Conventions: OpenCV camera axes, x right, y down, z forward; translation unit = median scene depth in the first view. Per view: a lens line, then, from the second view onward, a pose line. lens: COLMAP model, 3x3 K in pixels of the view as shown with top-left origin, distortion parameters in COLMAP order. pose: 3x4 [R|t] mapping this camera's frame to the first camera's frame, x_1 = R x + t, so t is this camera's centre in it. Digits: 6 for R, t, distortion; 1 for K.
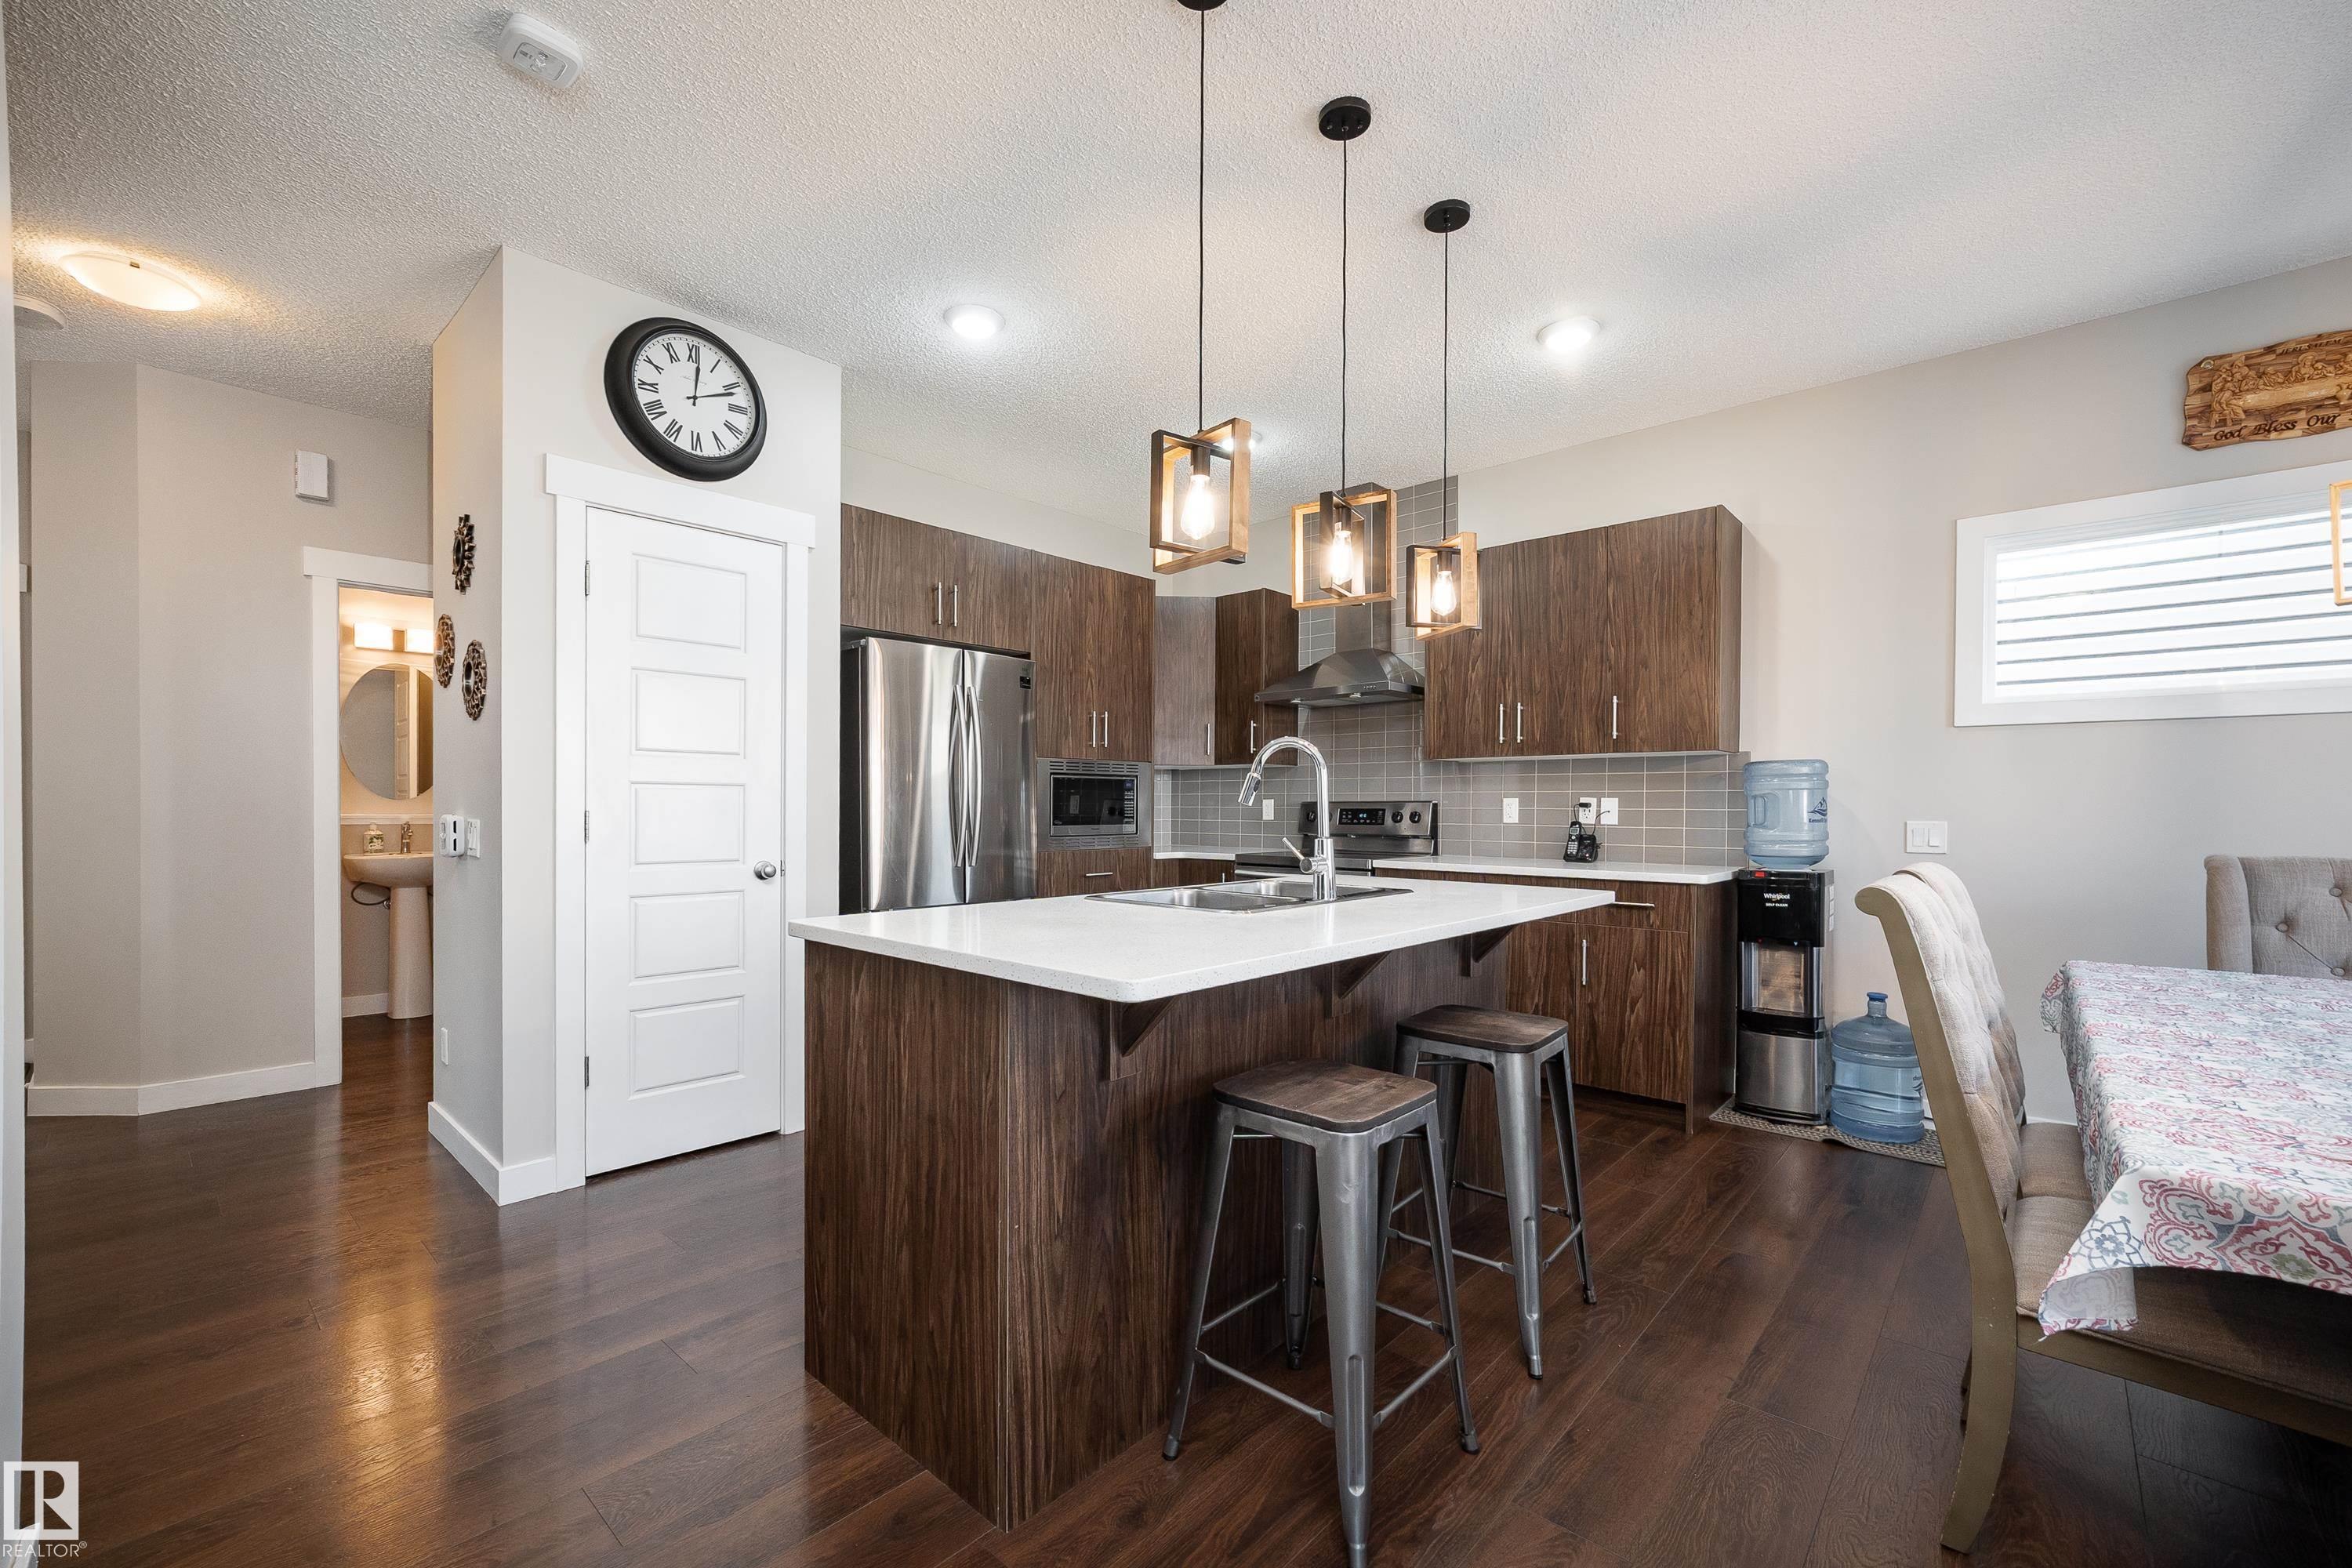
lens RADIAL K [[976.6, 0, 1149.7], [0, 976.6, 812.7], [0, 0, 1]] dist [-0.000870, 0.000524]
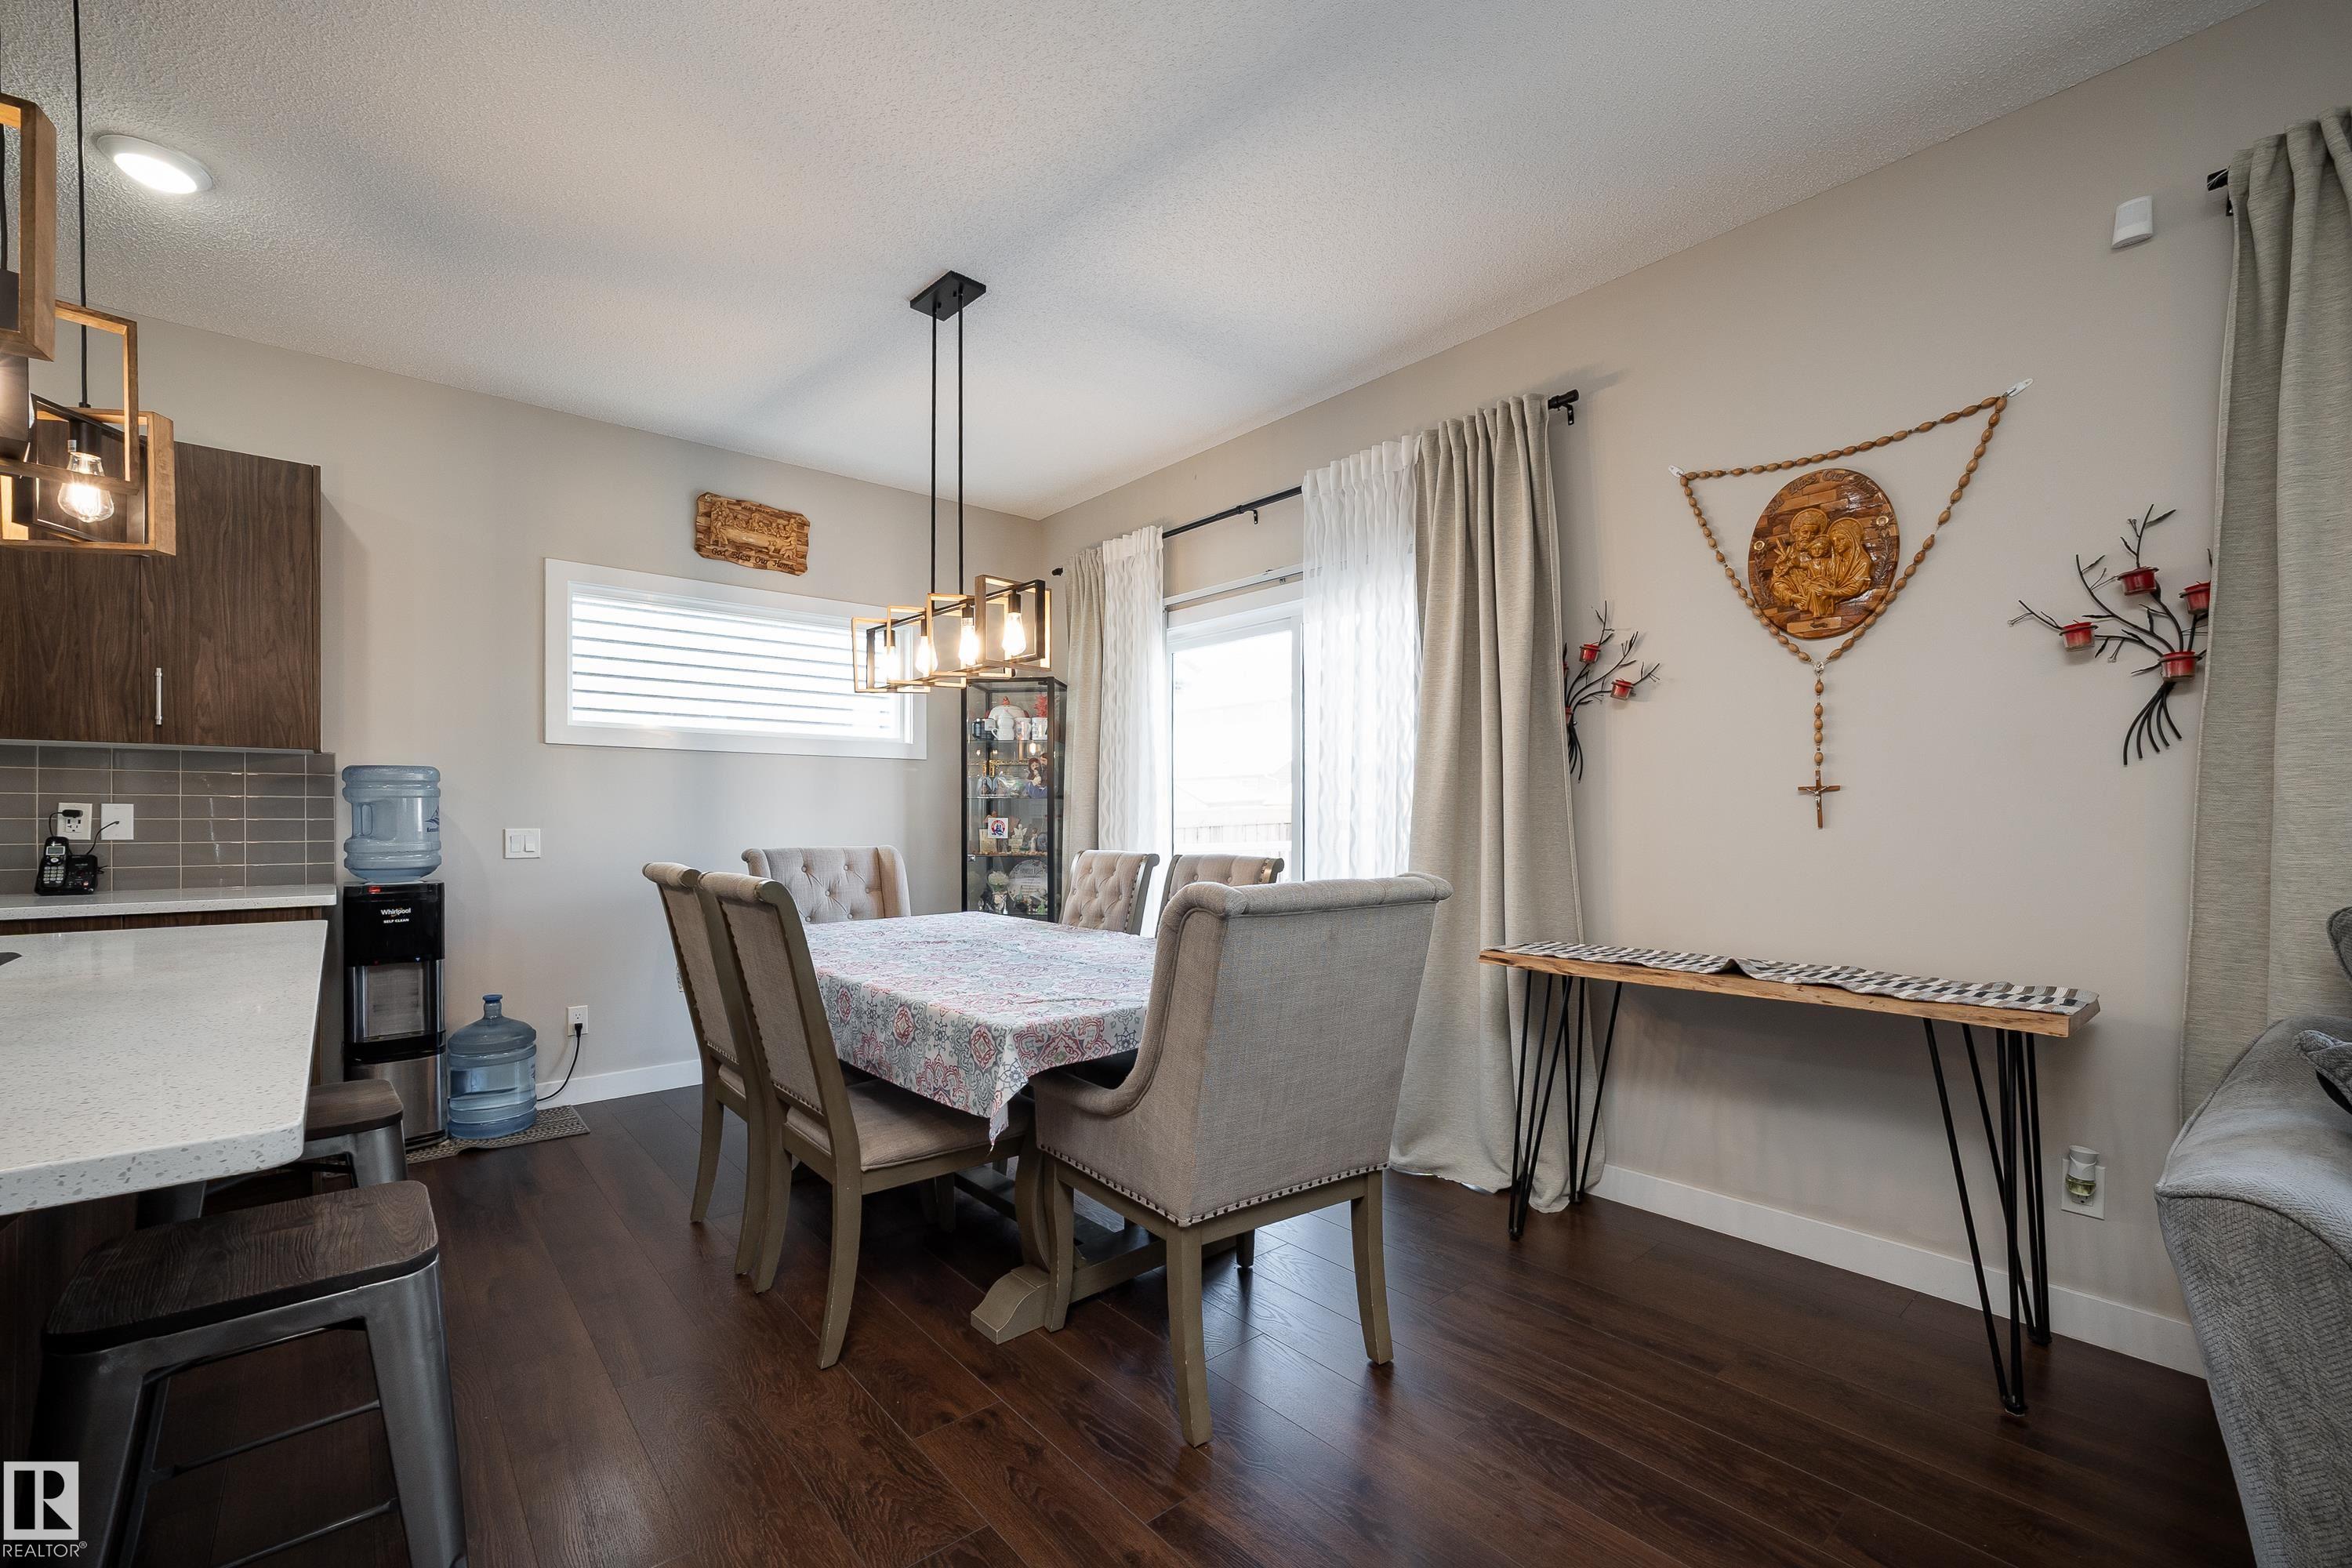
lens RADIAL K [[982.6, 0, 1168.3], [0, 982.6, 821.9], [0, 0, 1]] dist [-0.004275, 0.000562]
pose [[0.116394, -0.007737, 0.993173, -0.194629], [0.006347, 0.999955, 0.007046, -0.001949], [-0.993183, 0.005484, 0.116438, 0.156564]]
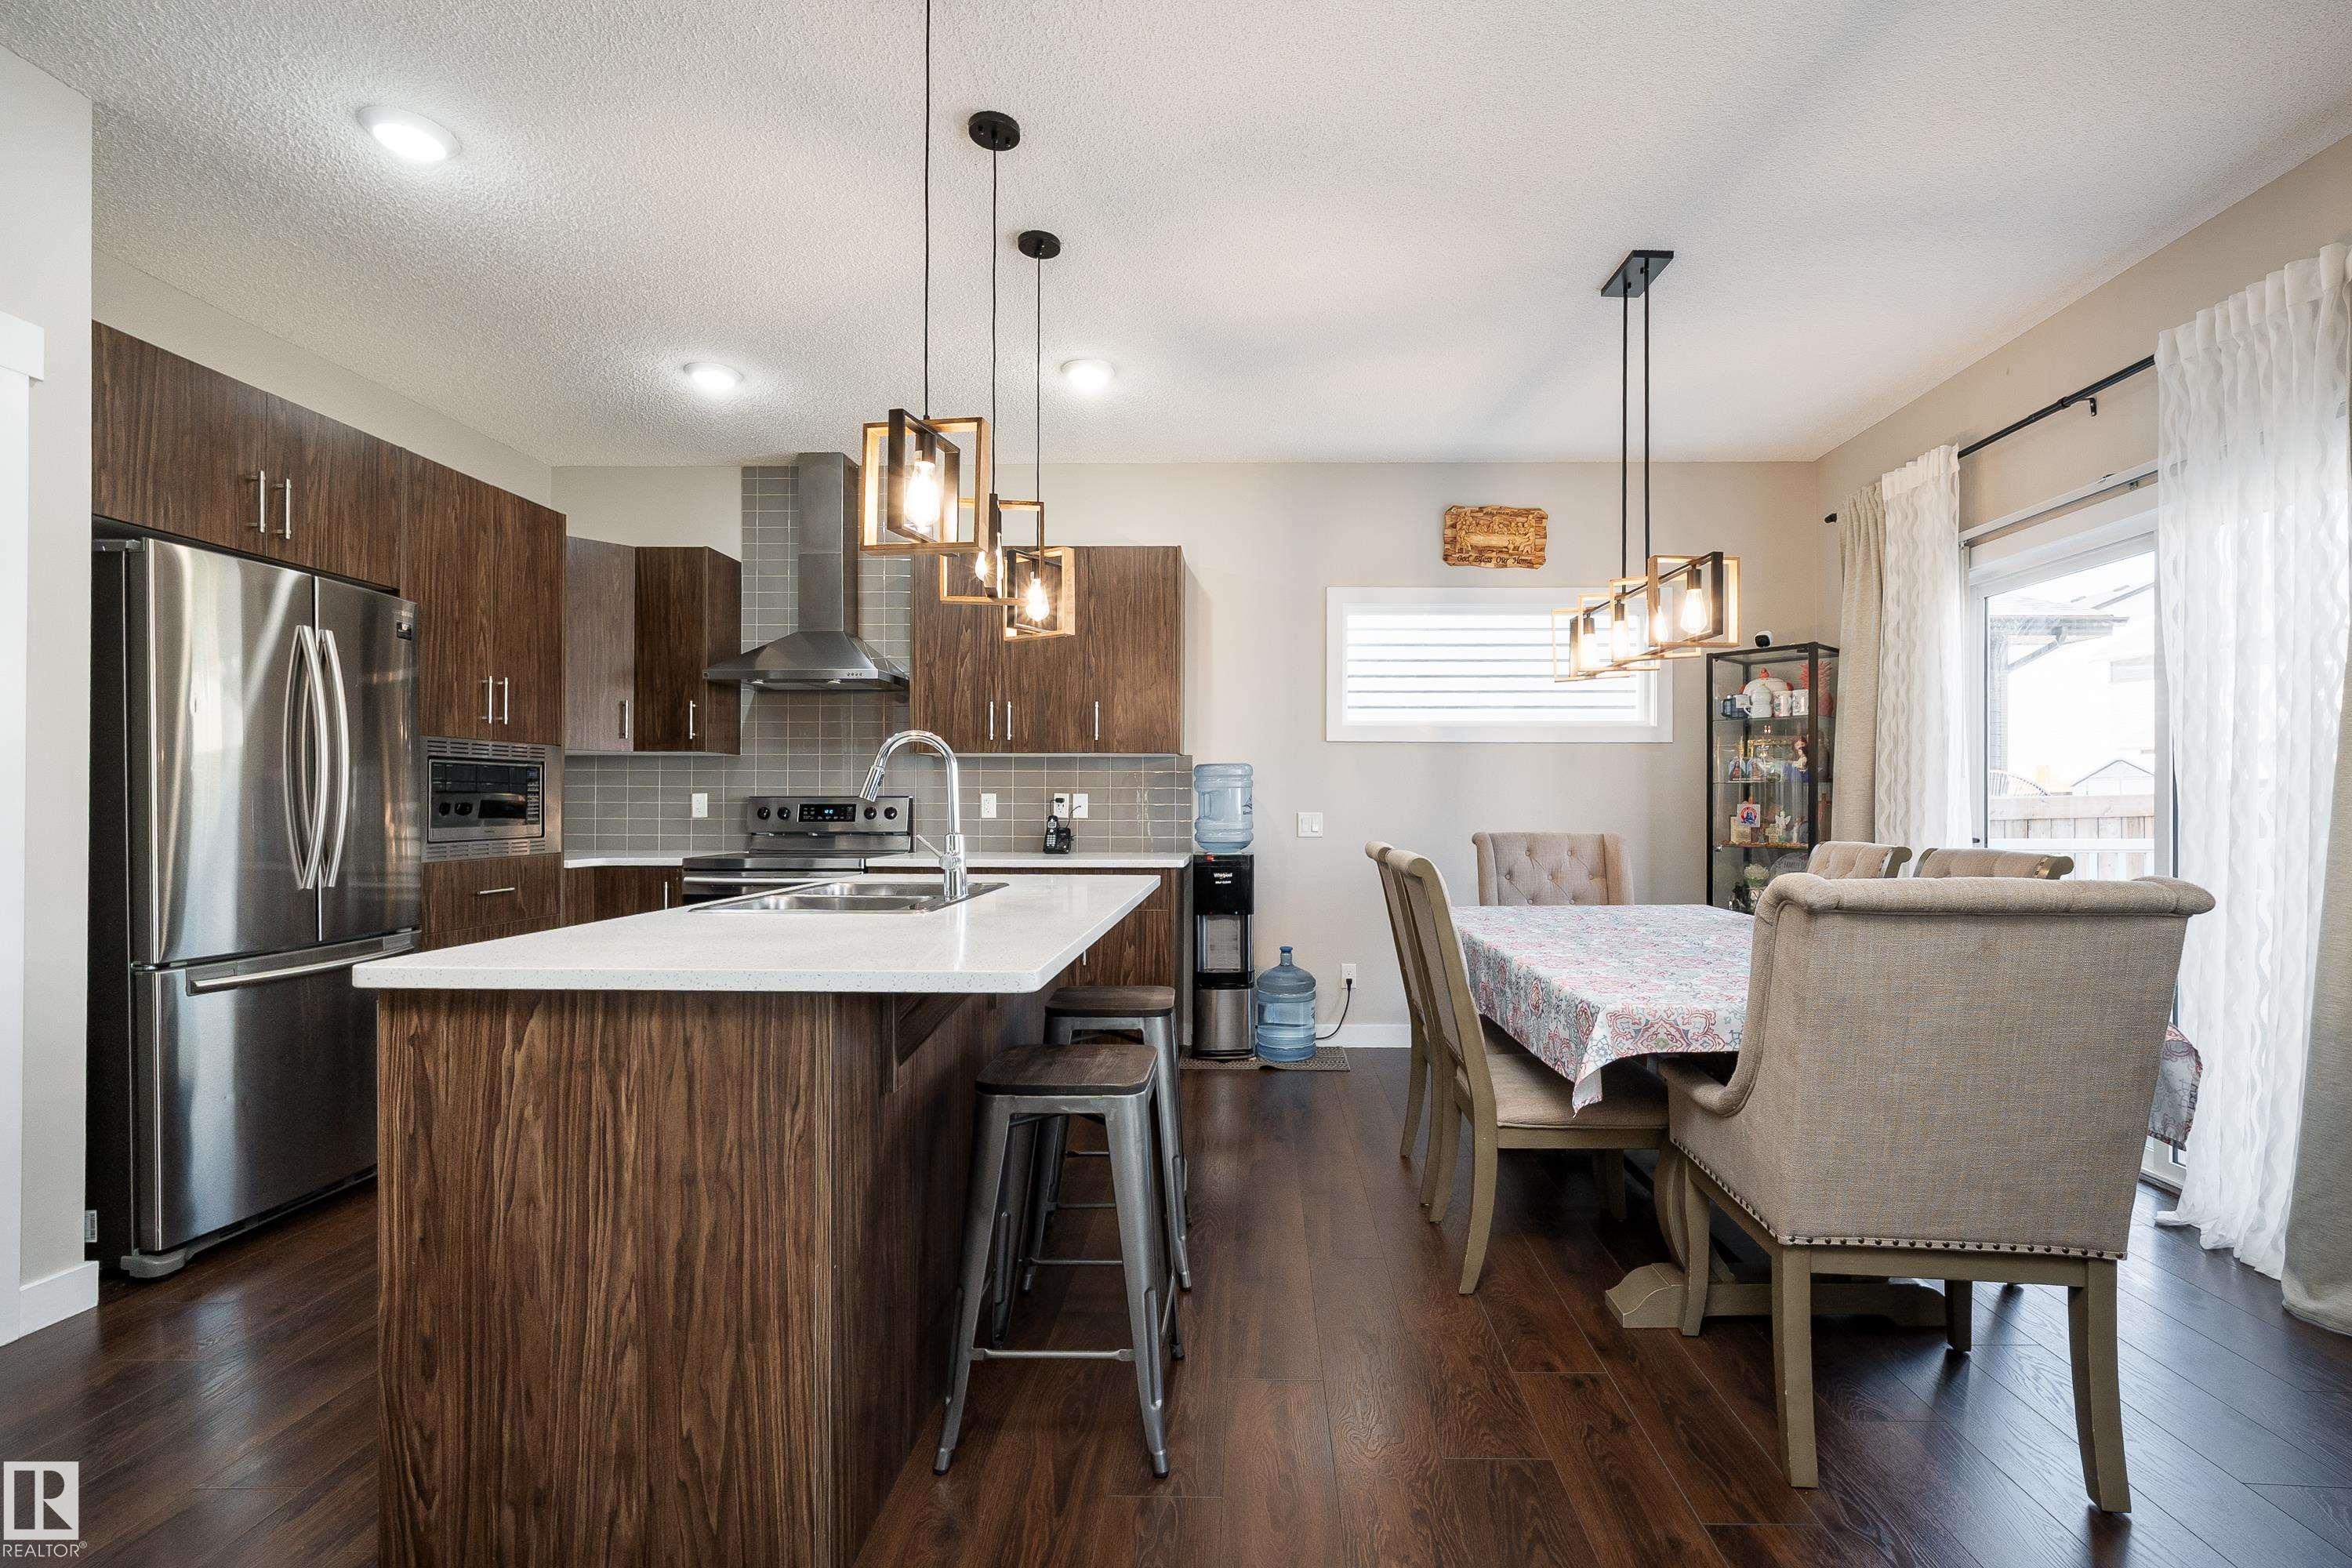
lens RADIAL K [[1056.2, 0, 1236.2], [0, 1056.2, 798.1], [0, 0, 1]] dist [-0.002956, -0.000245]
pose [[0.742157, 0.001428, 0.670225, -0.224756], [0.005034, 0.999958, -0.007705, -0.000307], [-0.670207, 0.009092, 0.742118, 0.009087]]
